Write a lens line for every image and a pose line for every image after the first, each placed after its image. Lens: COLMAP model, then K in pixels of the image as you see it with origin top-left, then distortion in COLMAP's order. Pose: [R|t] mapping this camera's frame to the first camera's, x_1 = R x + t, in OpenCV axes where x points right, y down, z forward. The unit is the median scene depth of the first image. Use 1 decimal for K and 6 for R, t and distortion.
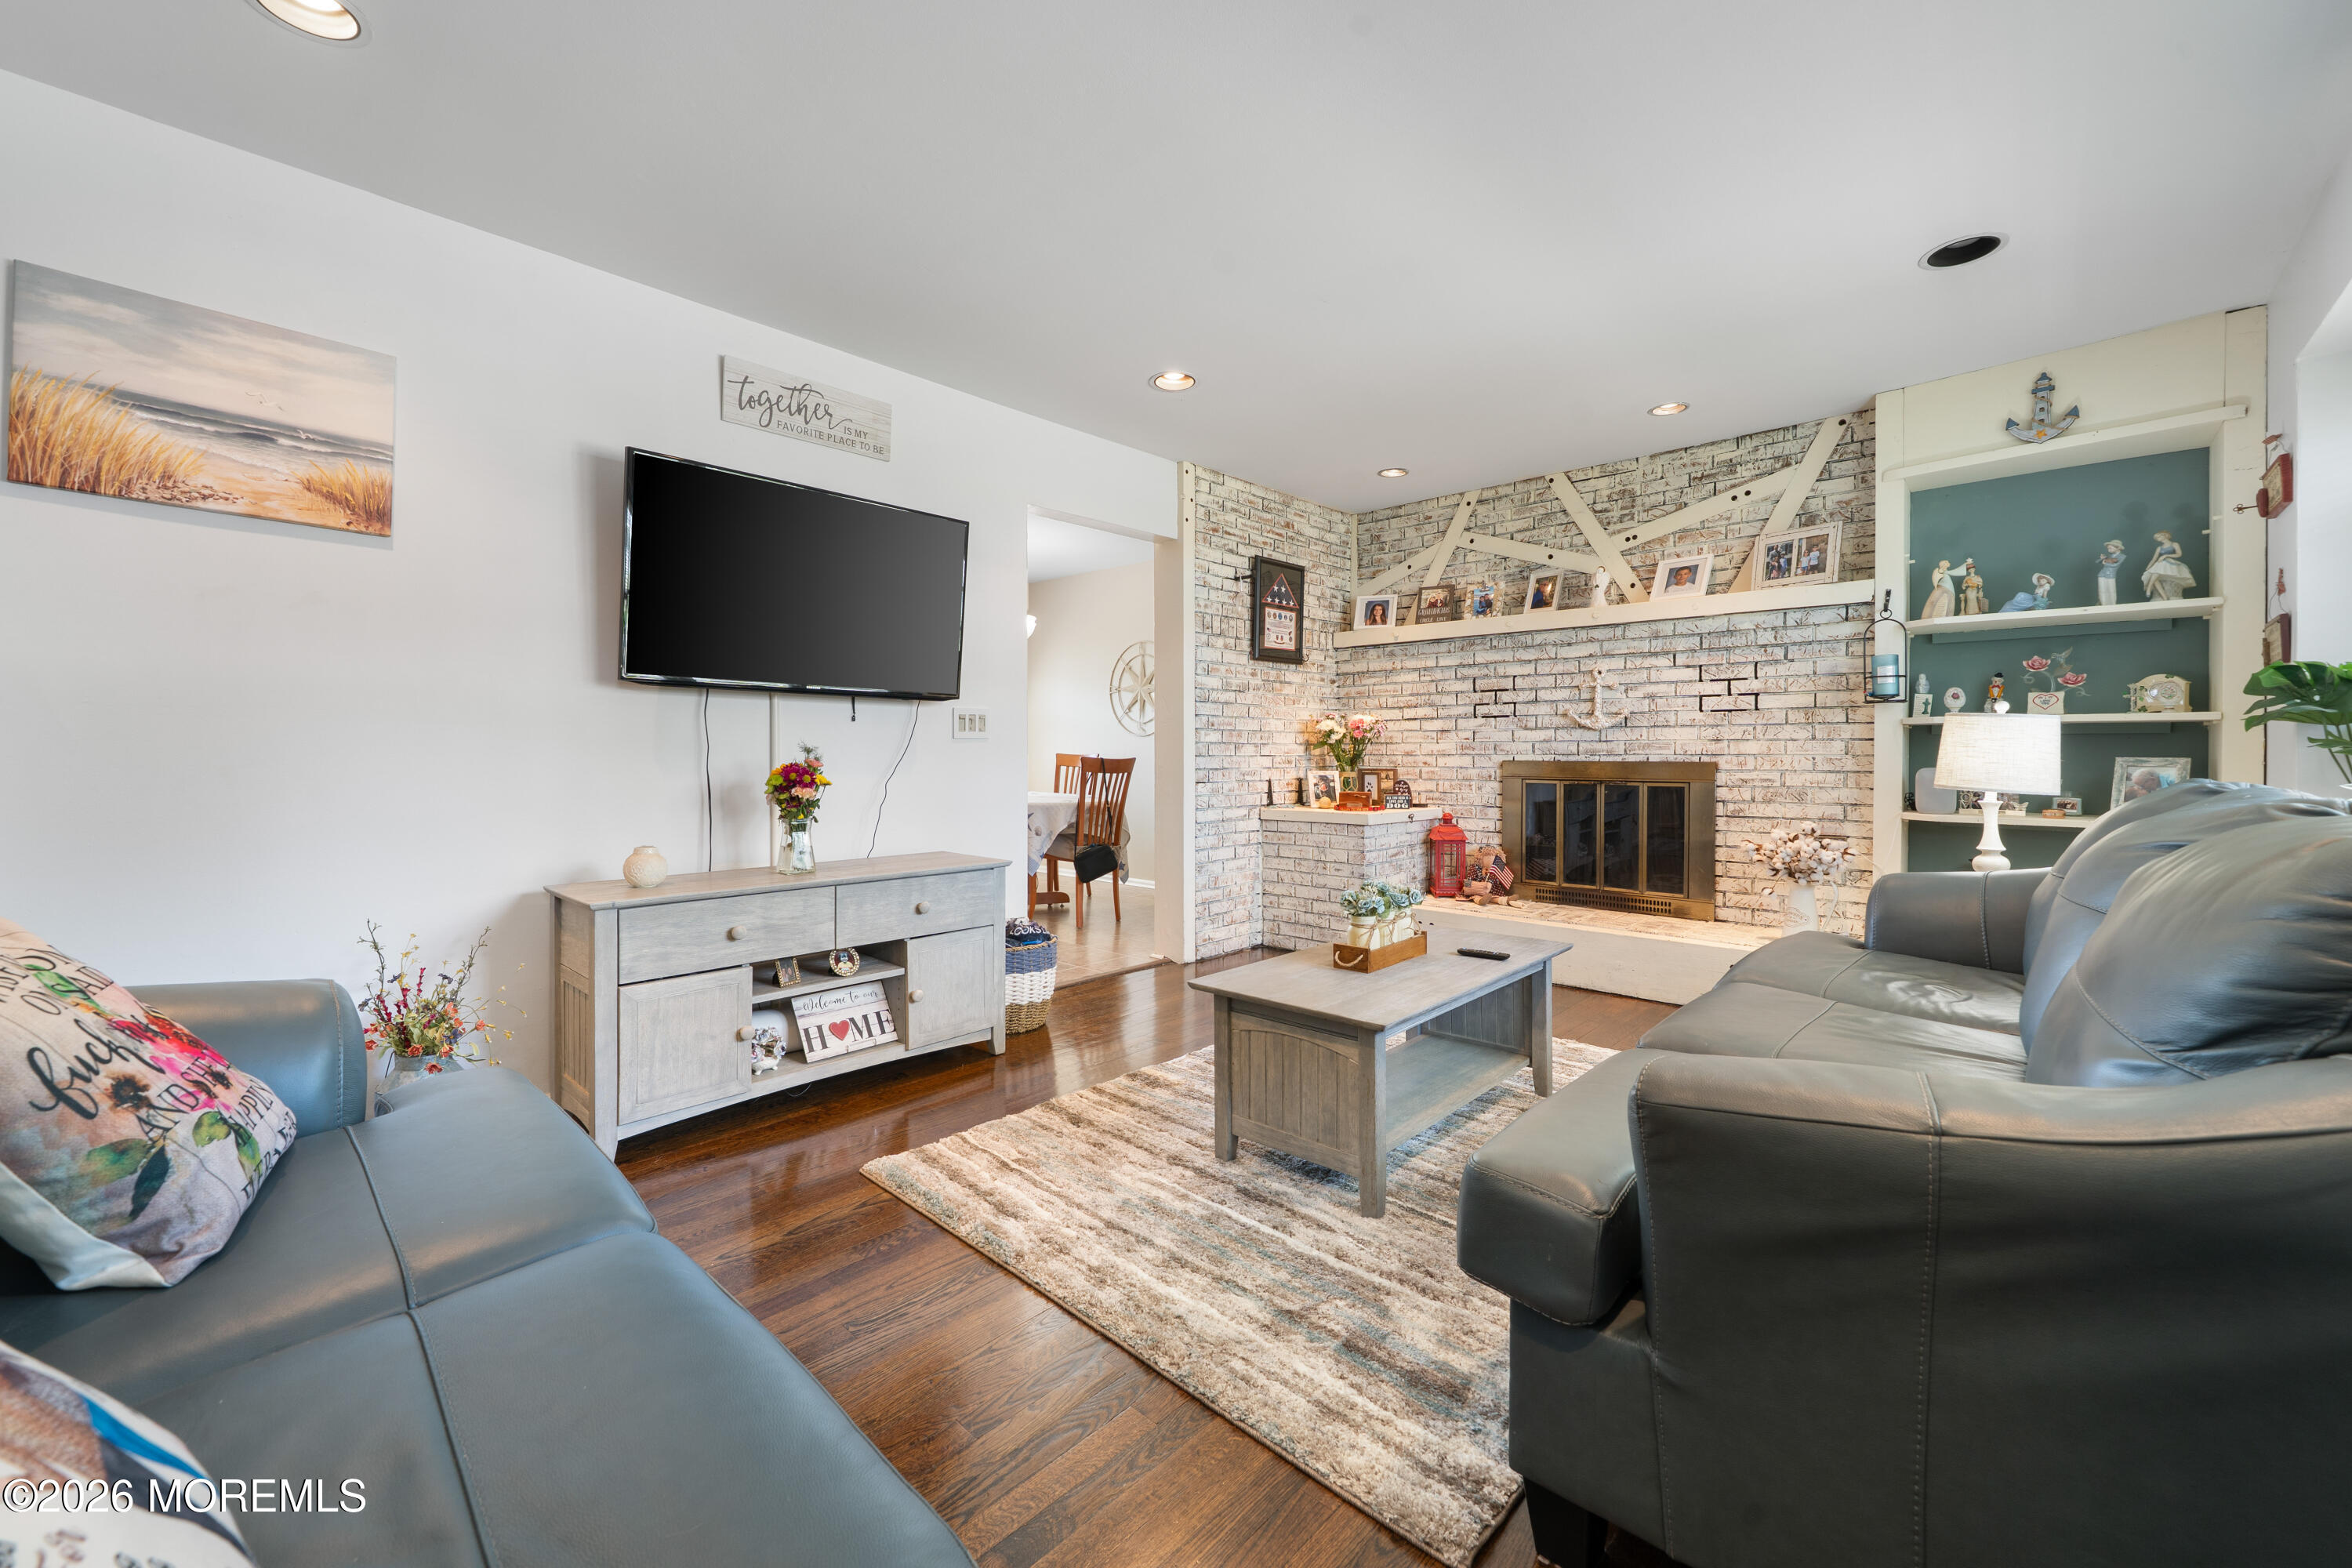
lens RADIAL K [[914.3, 0, 1168.1], [0, 914.3, 756.6], [0, 0, 1]] dist [-0.000489, -0.000119]
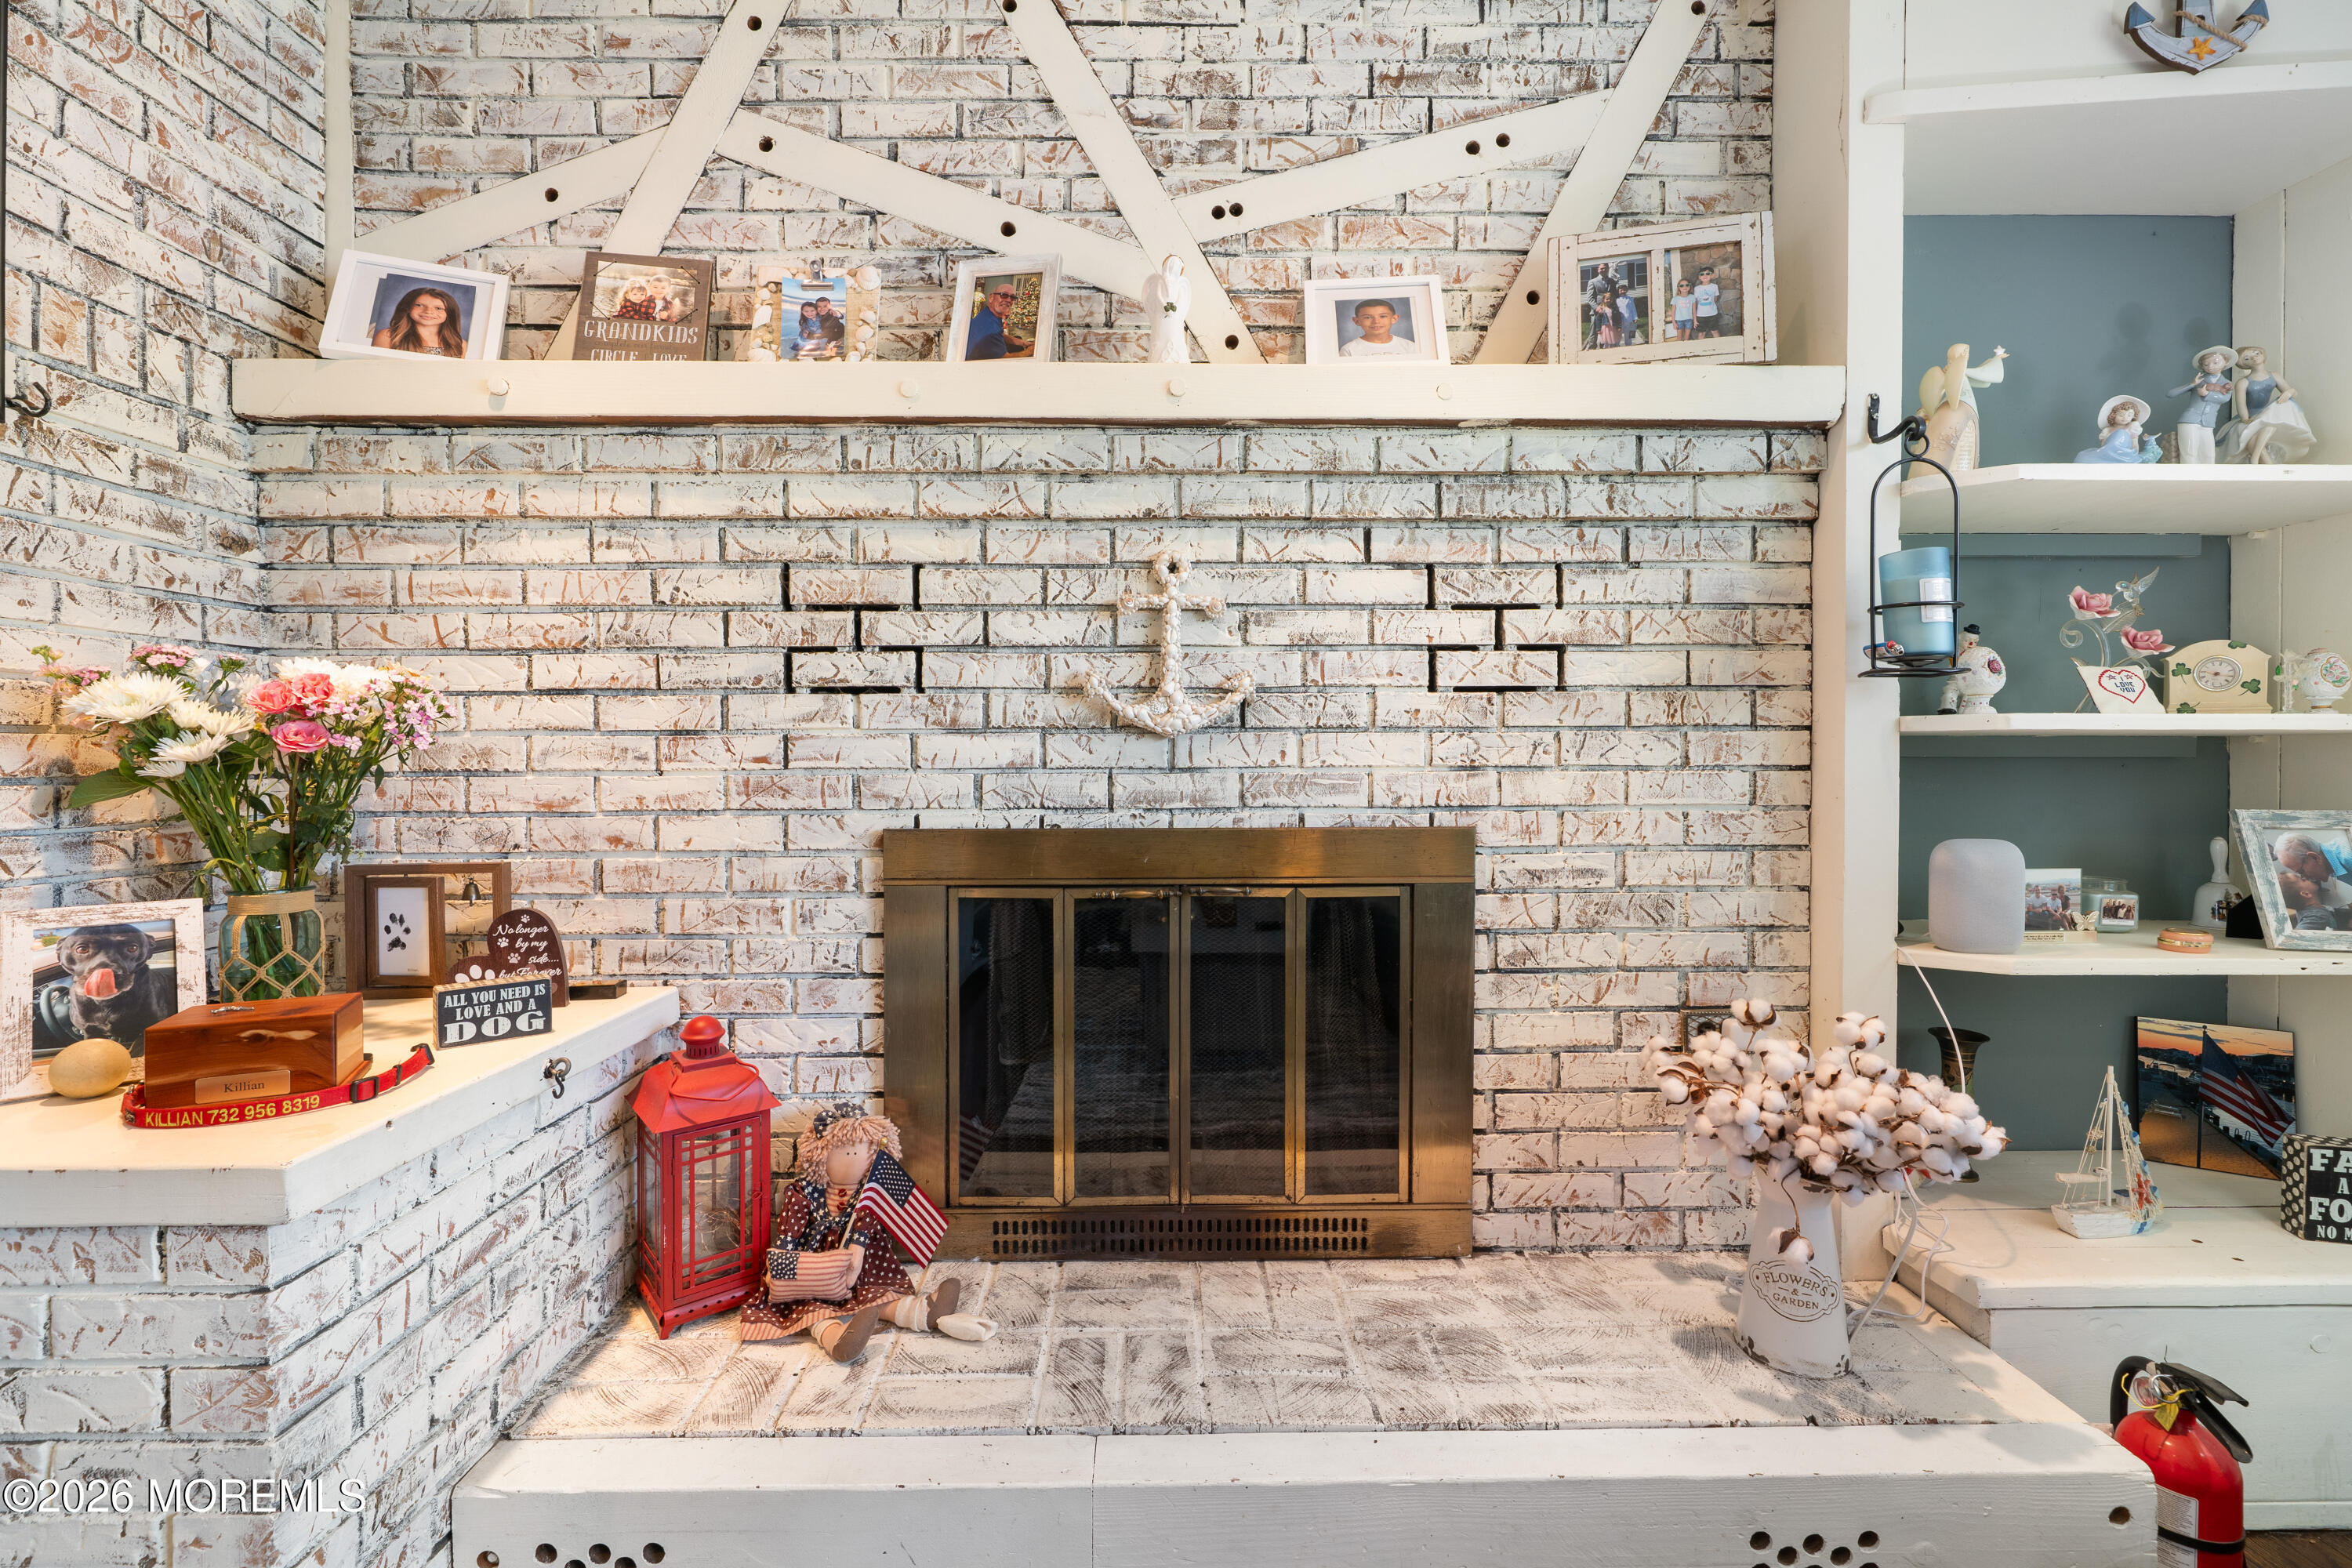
lens RADIAL K [[1021.5, 0, 1166.8], [0, 1021.5, 777.9], [0, 0, 1]] dist [-0.000363, 0.000035]
pose [[0.718204, -0.011004, 0.695746, 0.208009], [0.006910, 0.999938, 0.008683, -0.017188], [-0.695799, -0.001428, 0.718235, 0.739355]]
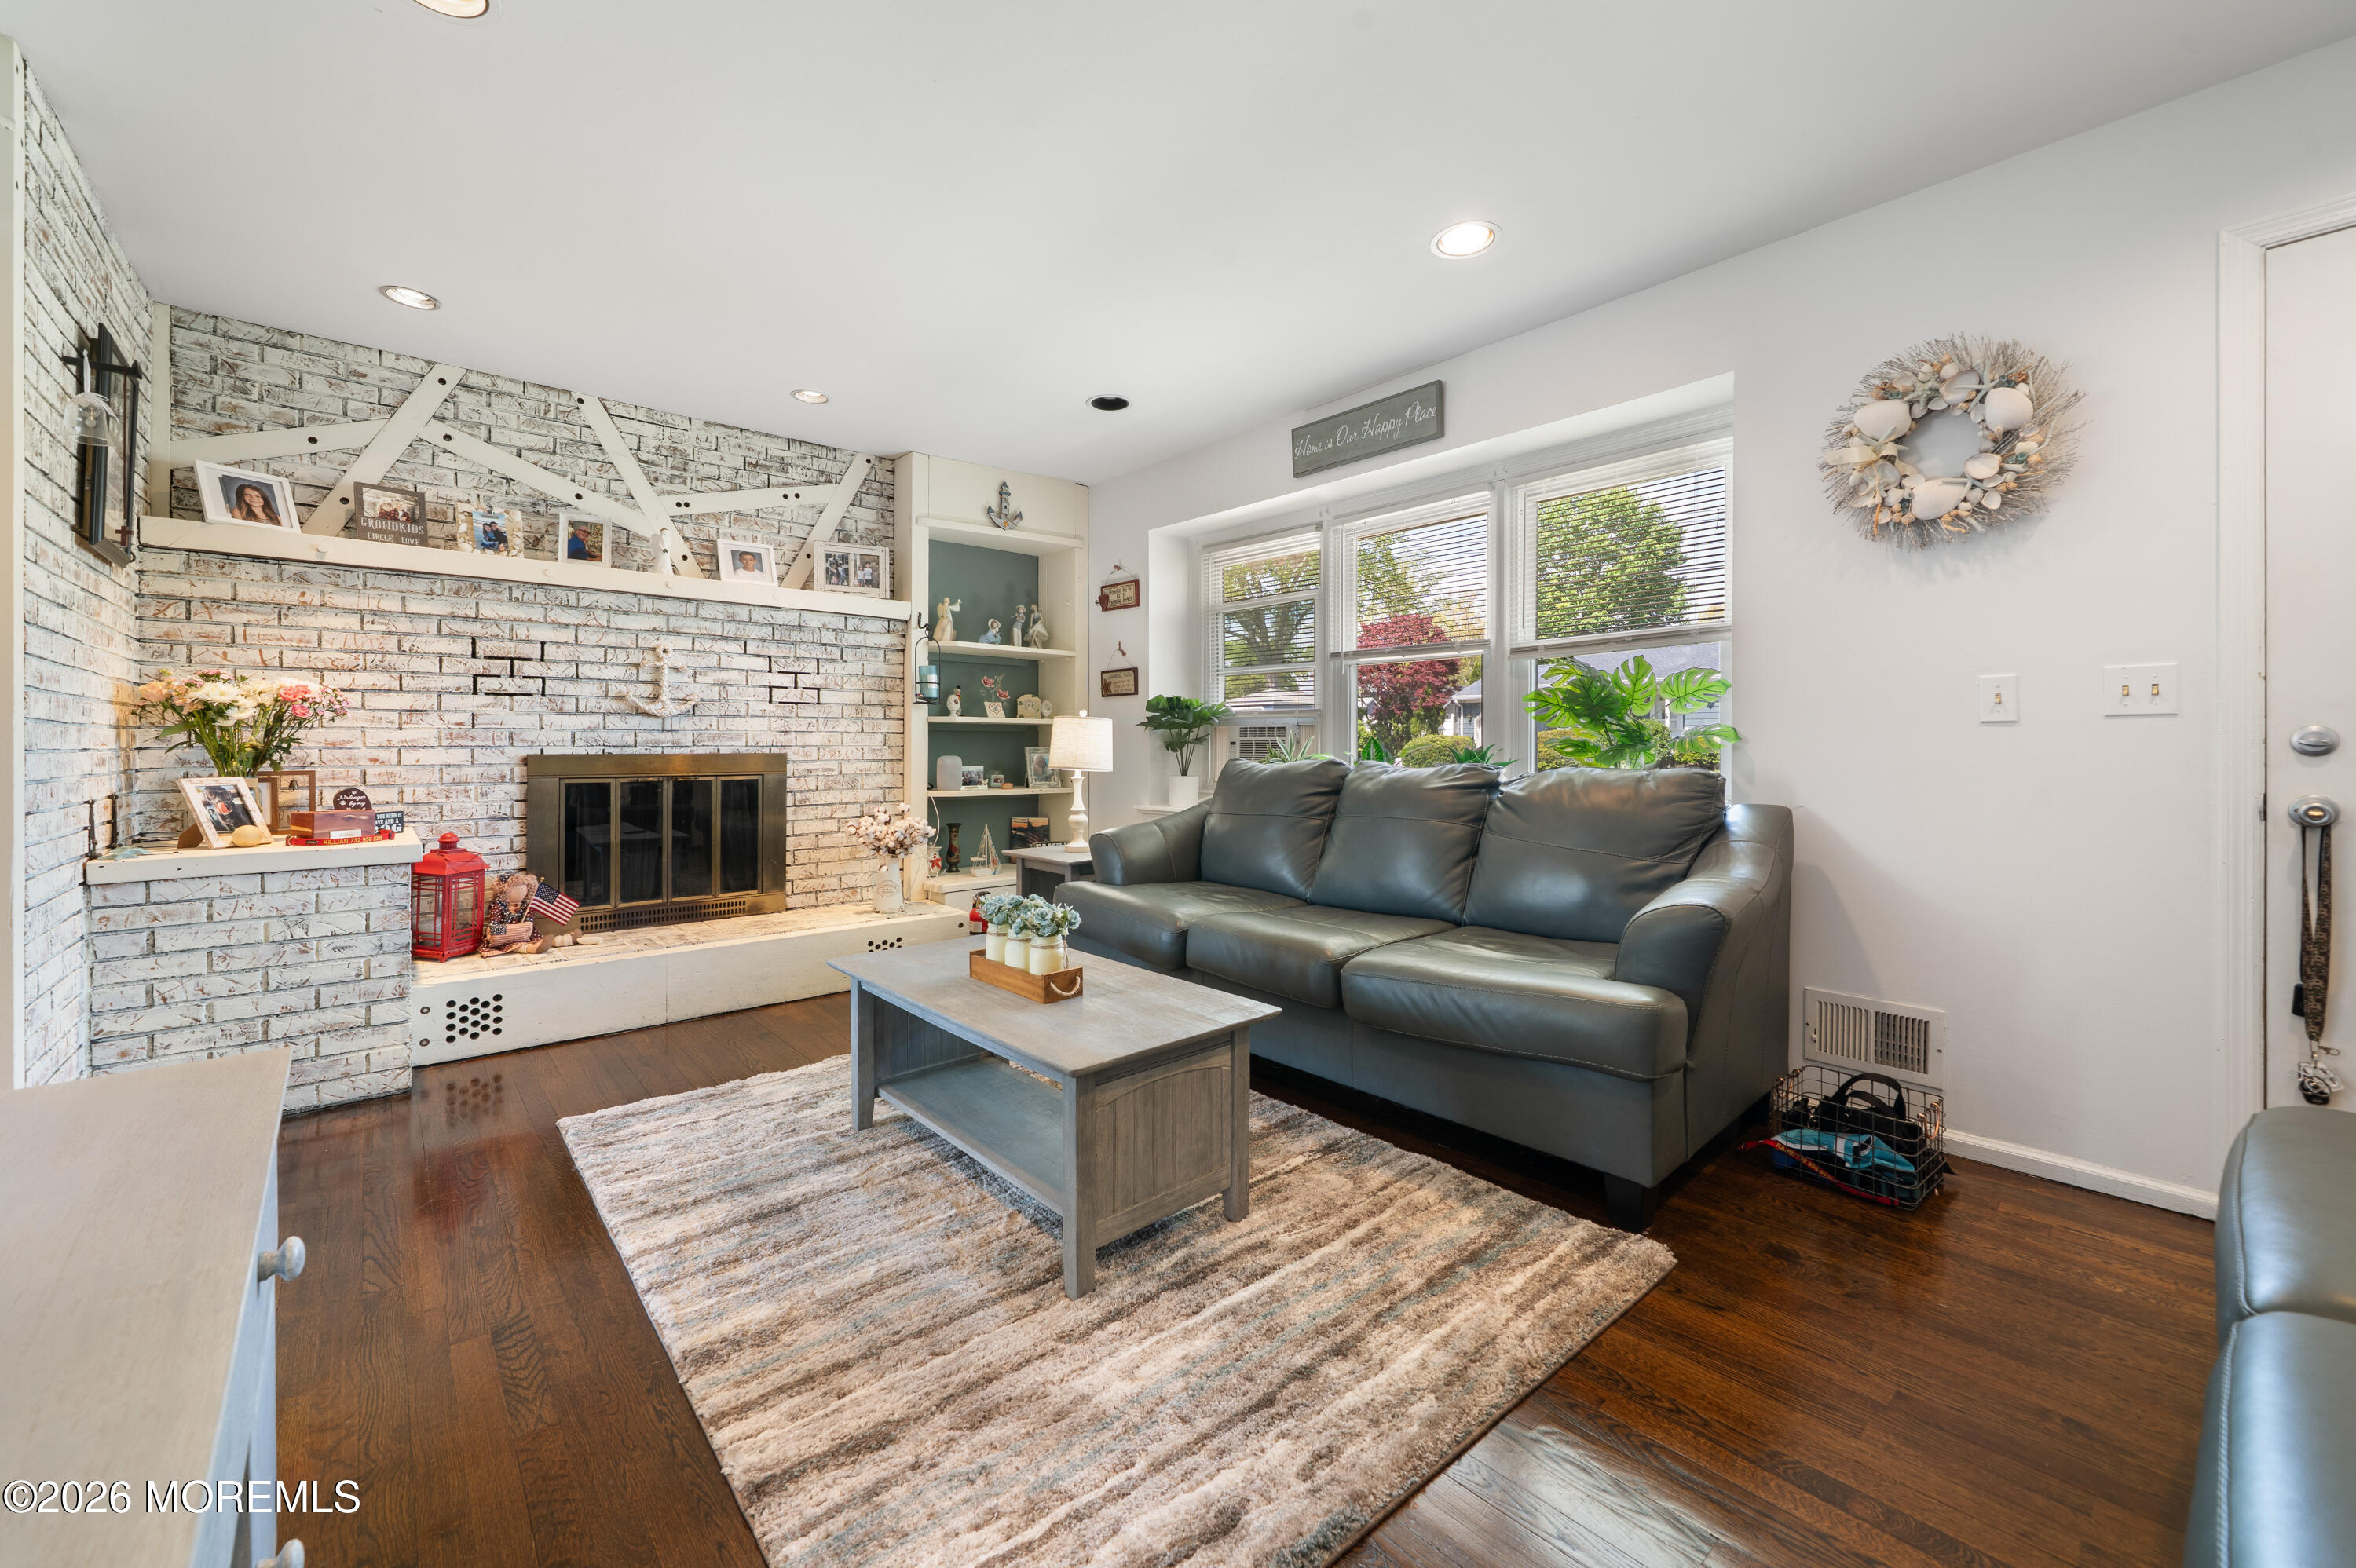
lens RADIAL K [[924.0, 0, 1165.2], [0, 924.0, 745.3], [0, 0, 1]] dist [-0.001589, -0.000401]
pose [[0.099628, -0.000375, 0.995025, -0.353678], [0.004353, 0.999991, -0.000059, -0.000926], [-0.995015, 0.004337, 0.099628, 0.449965]]
